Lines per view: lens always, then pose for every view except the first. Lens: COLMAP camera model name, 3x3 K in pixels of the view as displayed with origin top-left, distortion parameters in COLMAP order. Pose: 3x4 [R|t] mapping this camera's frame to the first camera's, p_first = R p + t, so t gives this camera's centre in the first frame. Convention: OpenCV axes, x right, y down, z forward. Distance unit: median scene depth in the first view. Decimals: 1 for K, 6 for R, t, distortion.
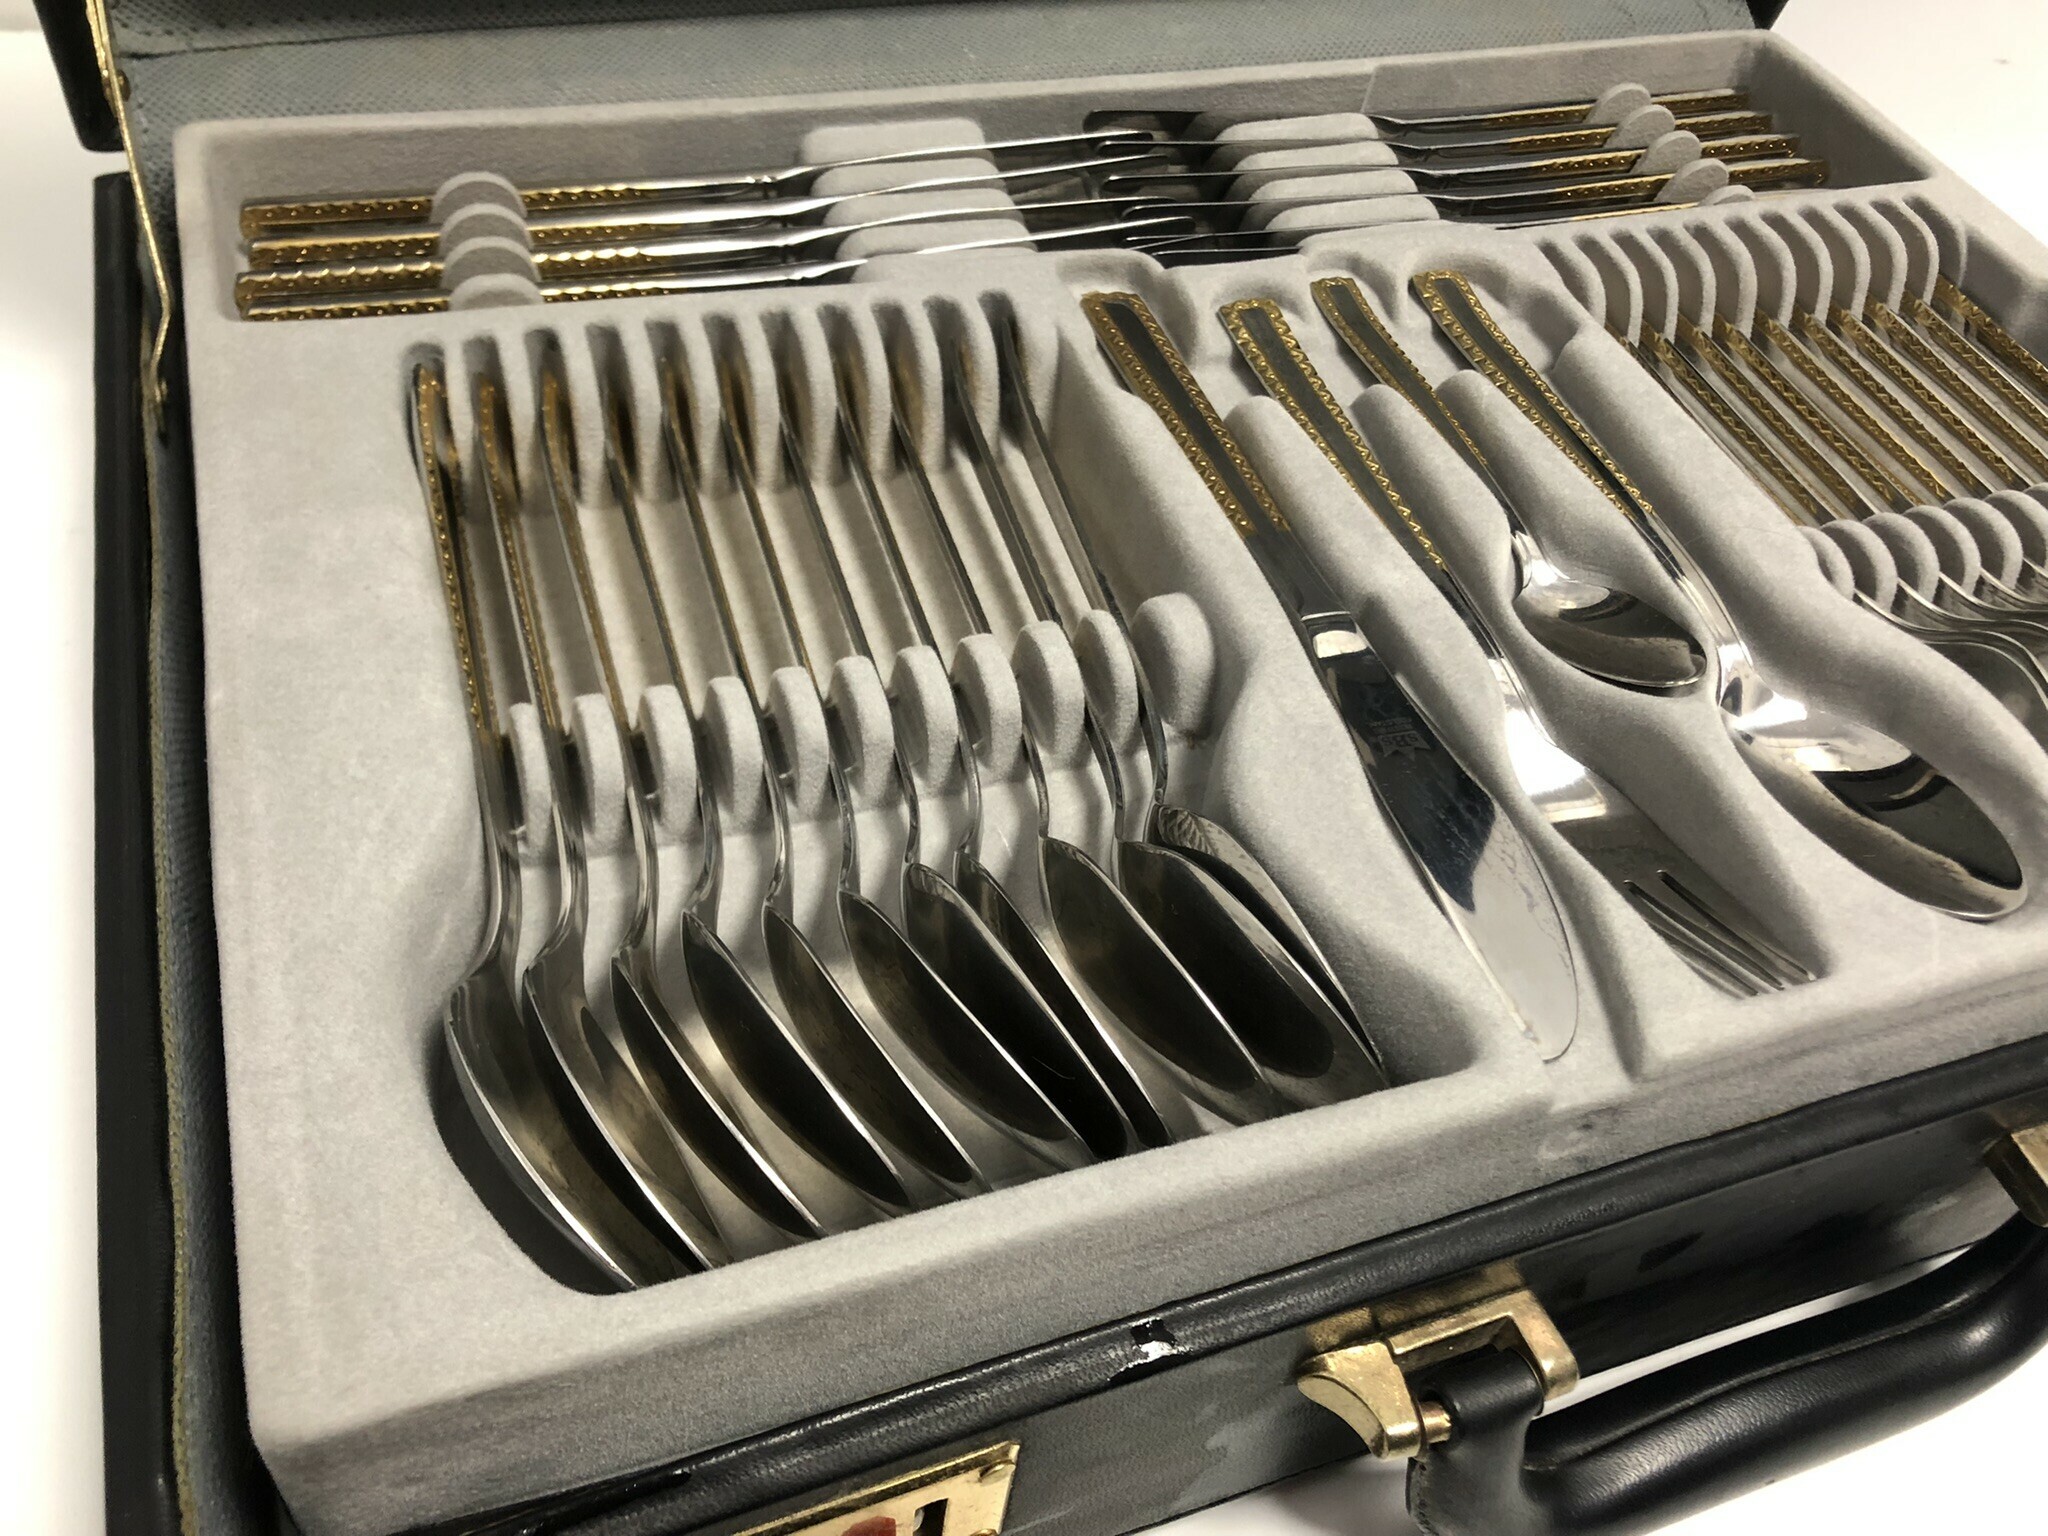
lens RADIAL K [[1651.1, 0, 1007.9], [0, 1651.1, 800.8], [0, 0, 1]] dist [0.011505, 0.005445]
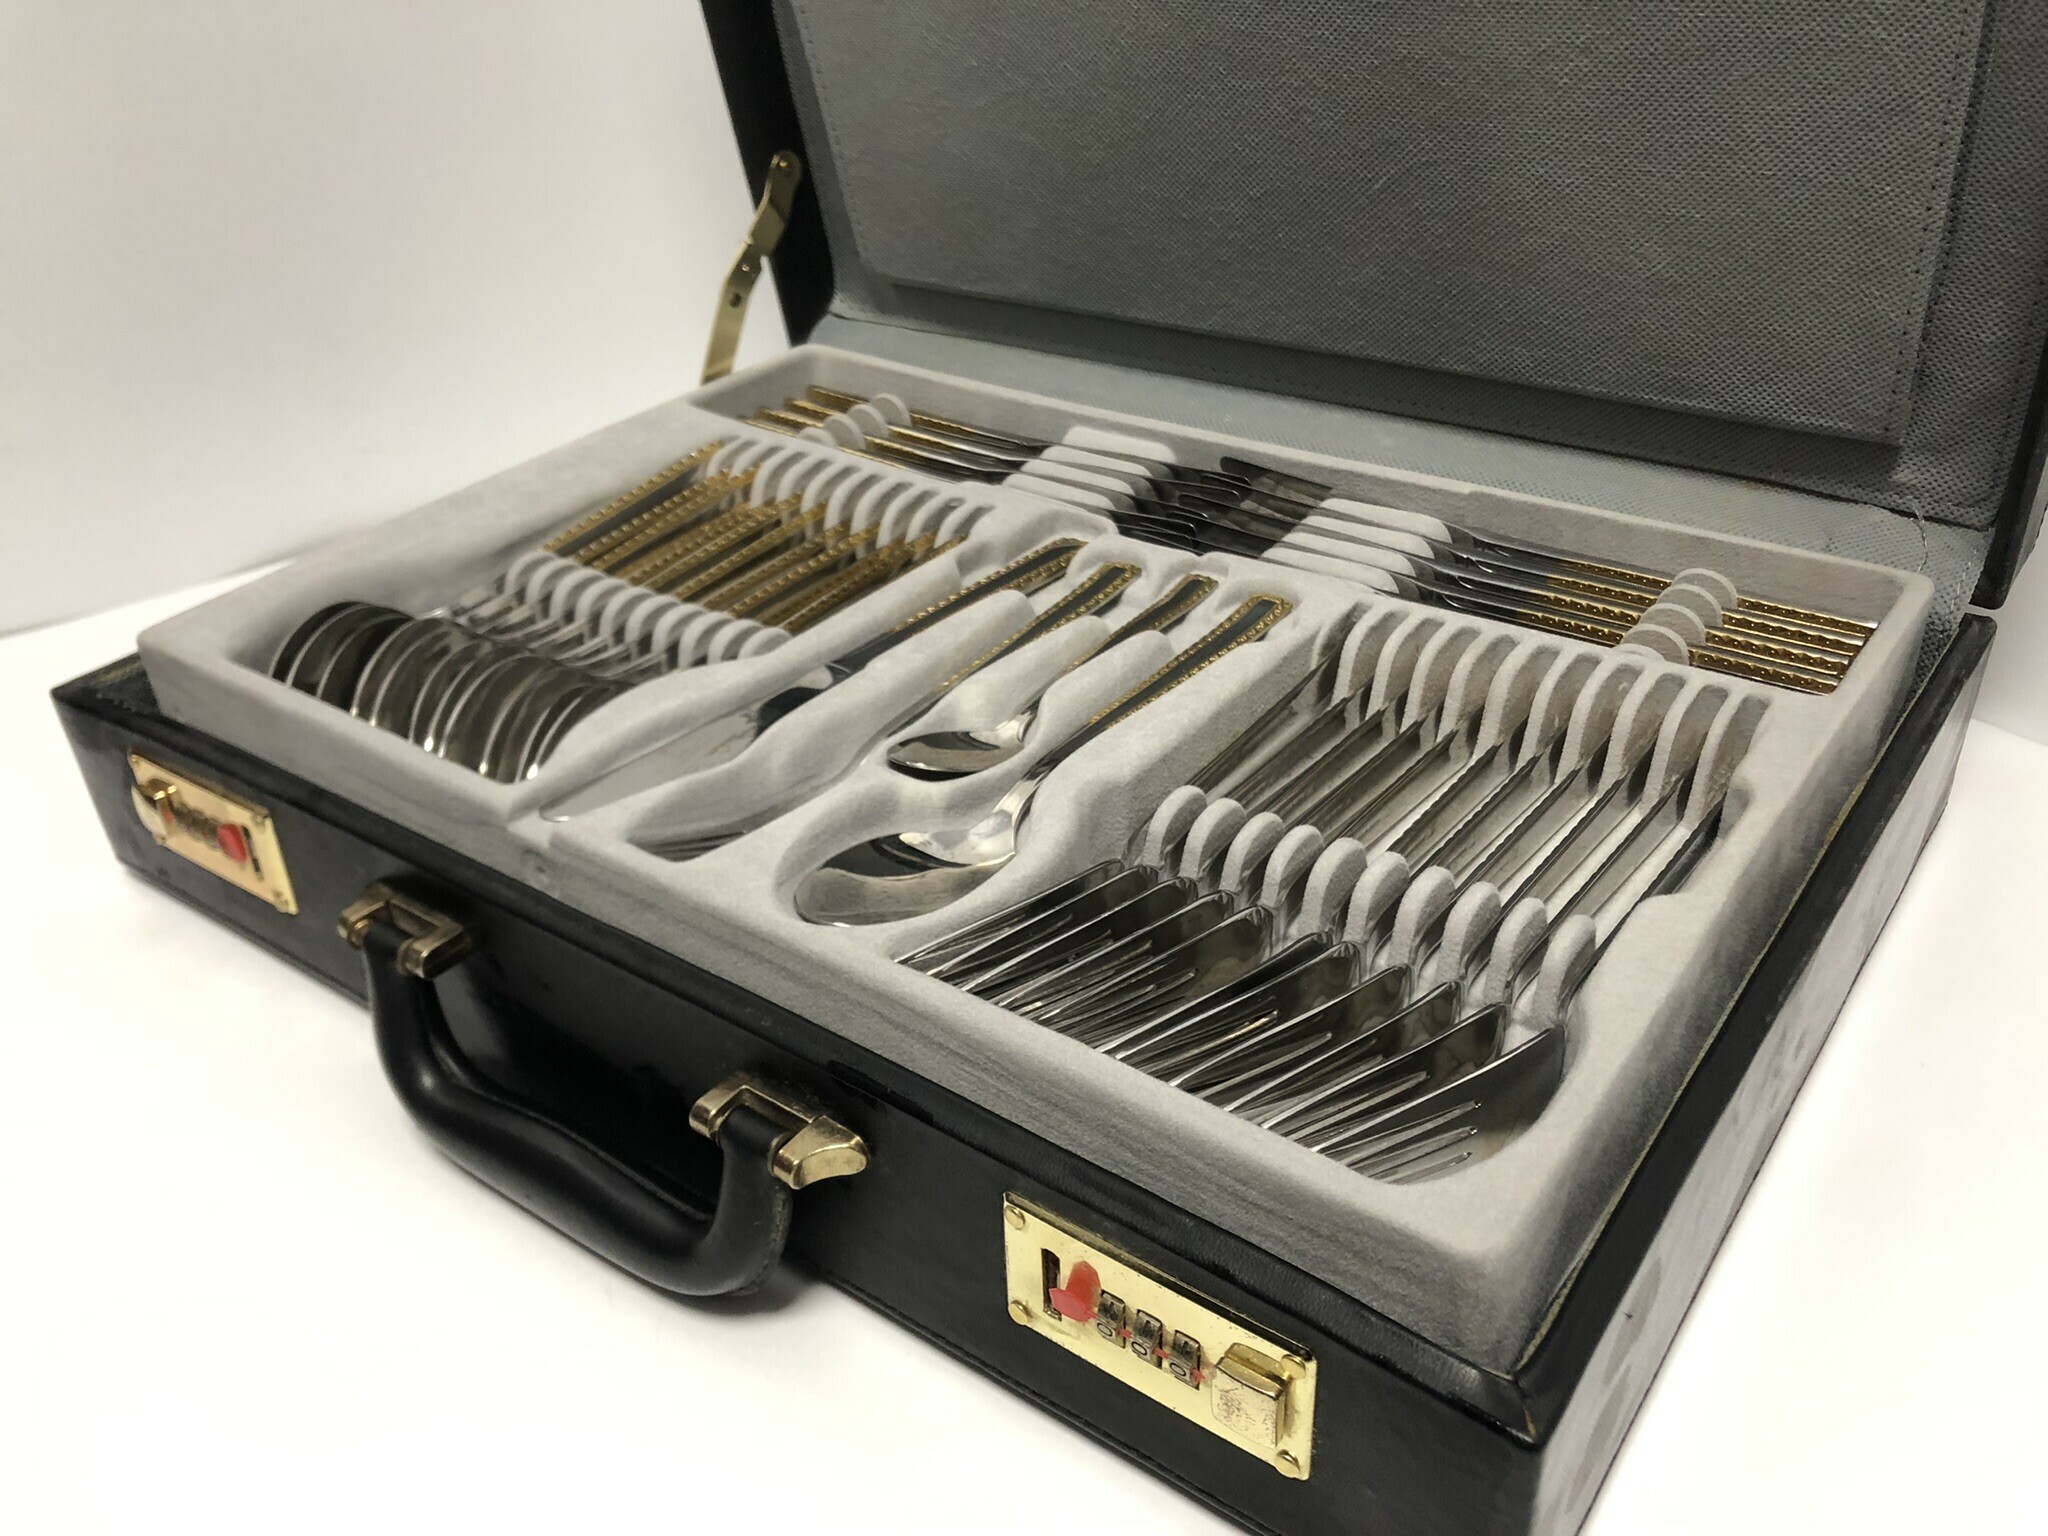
lens RADIAL K [[1651.1, 0, 1007.9], [0, 1651.1, 800.8], [0, 0, 1]] dist [0.011505, 0.005445]
pose [[0.550354, 0.341509, -0.761894, 1.225991], [-0.553374, 0.832509, -0.026569, -0.045281], [0.625210, 0.436235, 0.647156, 0.134908]]
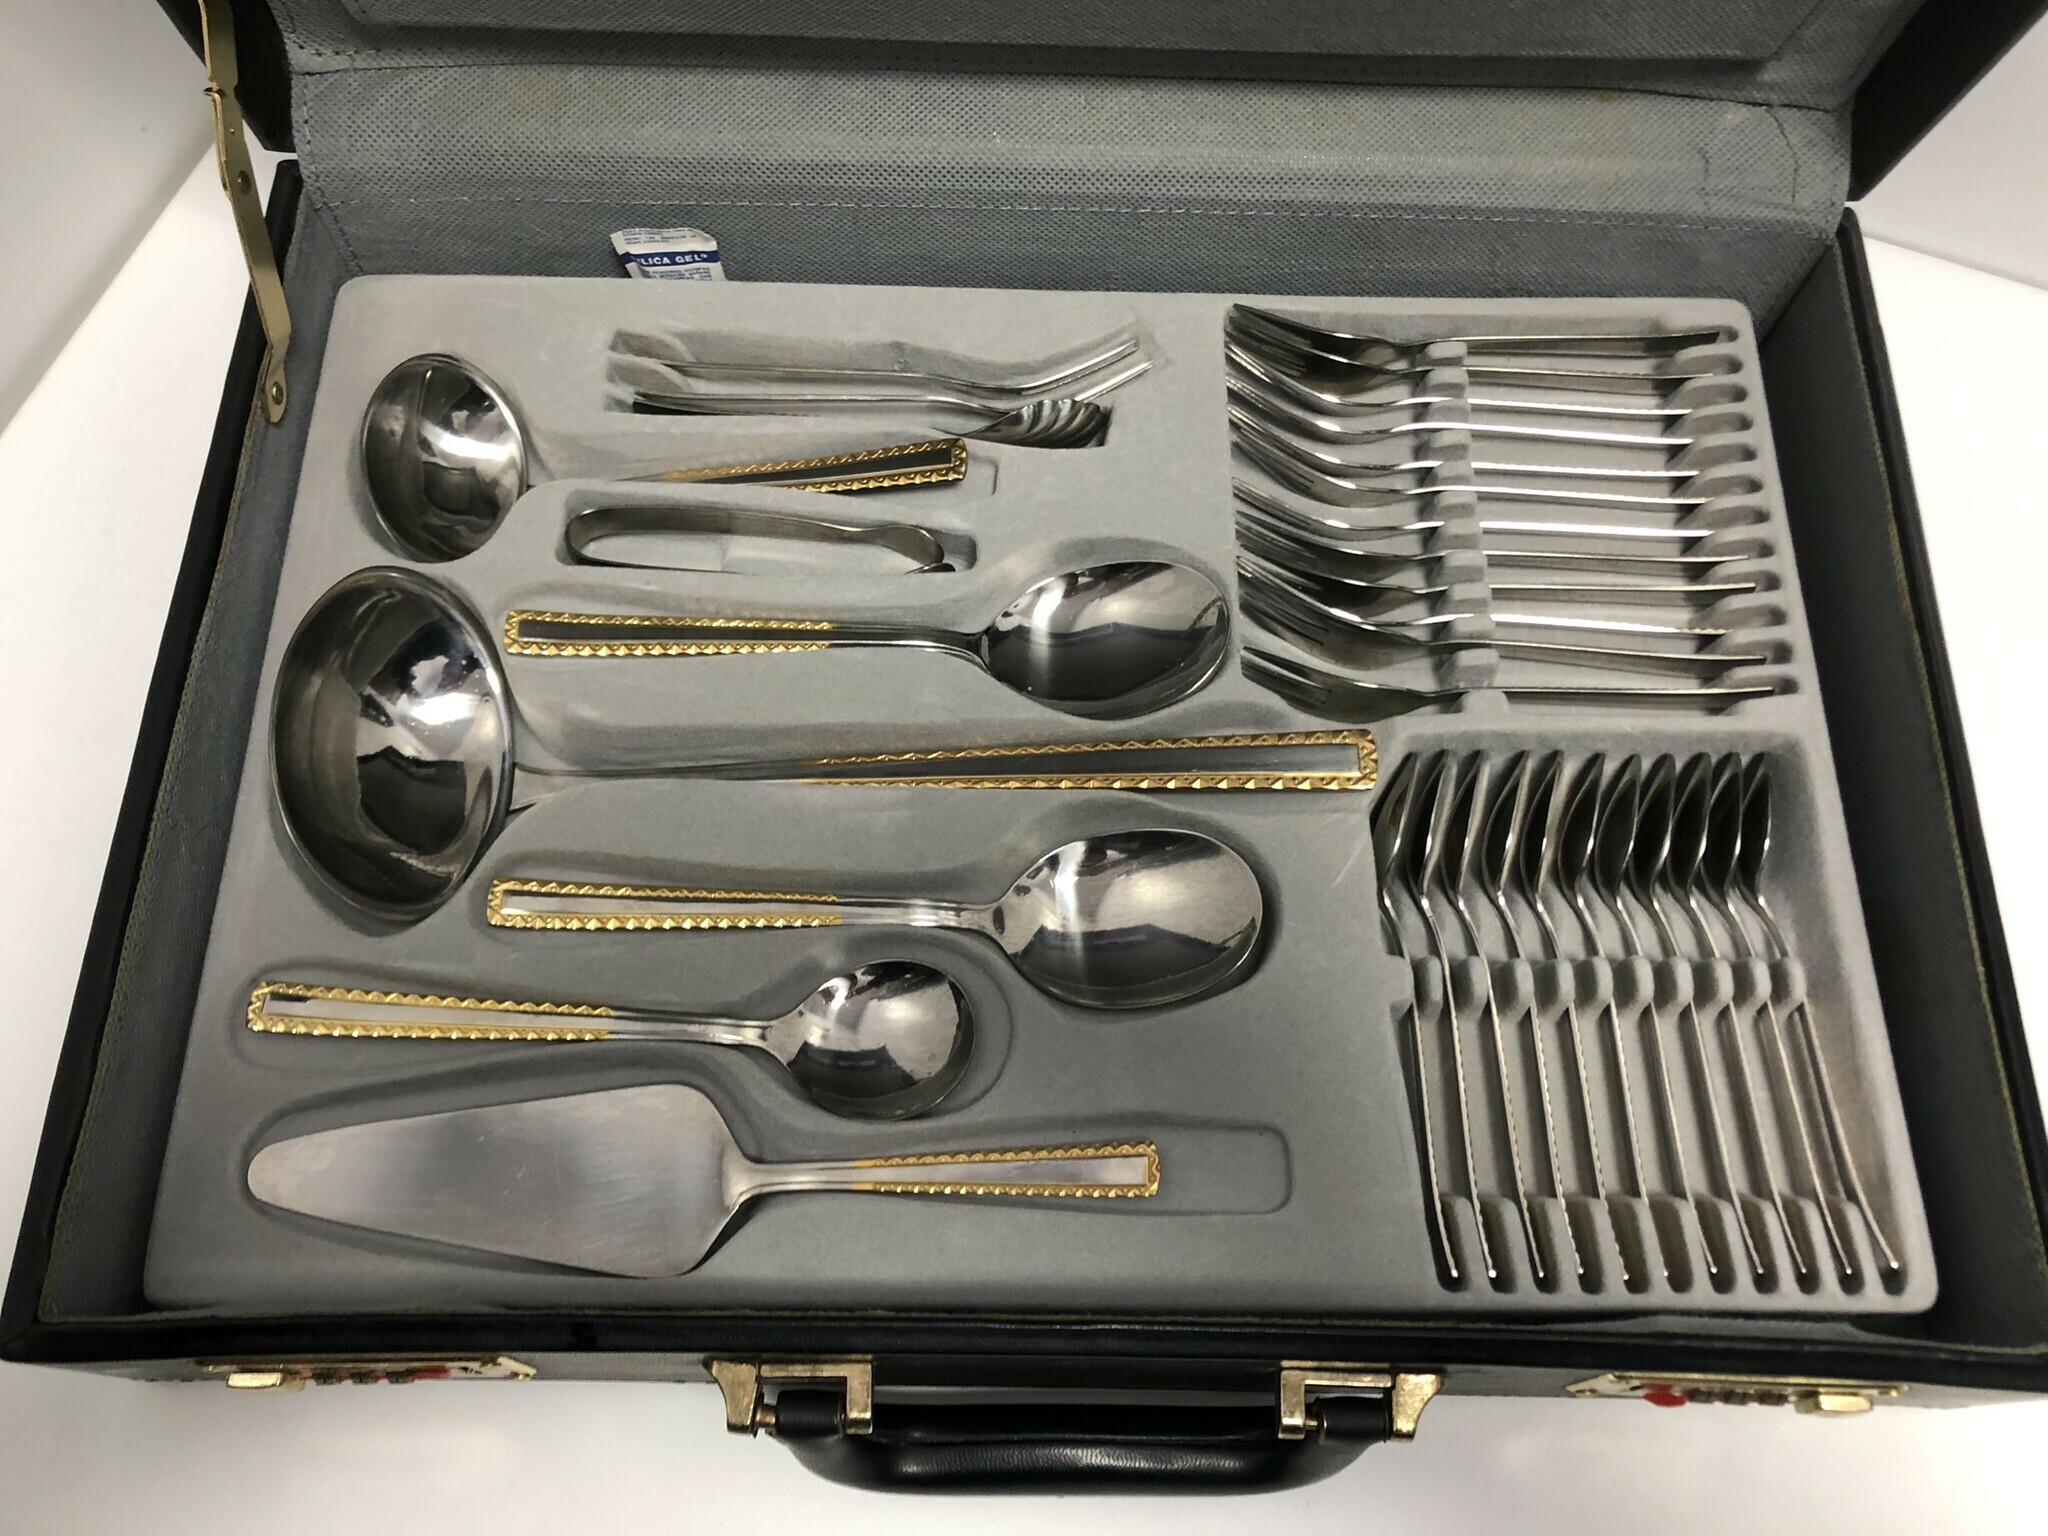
lens RADIAL K [[1676.1, 0, 1036.9], [0, 1676.1, 770.6], [0, 0, 1]] dist [0.017361, 0.002707]
pose [[0.934946, 0.289410, -0.205229, 0.413399], [-0.216141, 0.923330, 0.317404, -0.490525], [0.281354, -0.252398, 0.925816, -0.167790]]
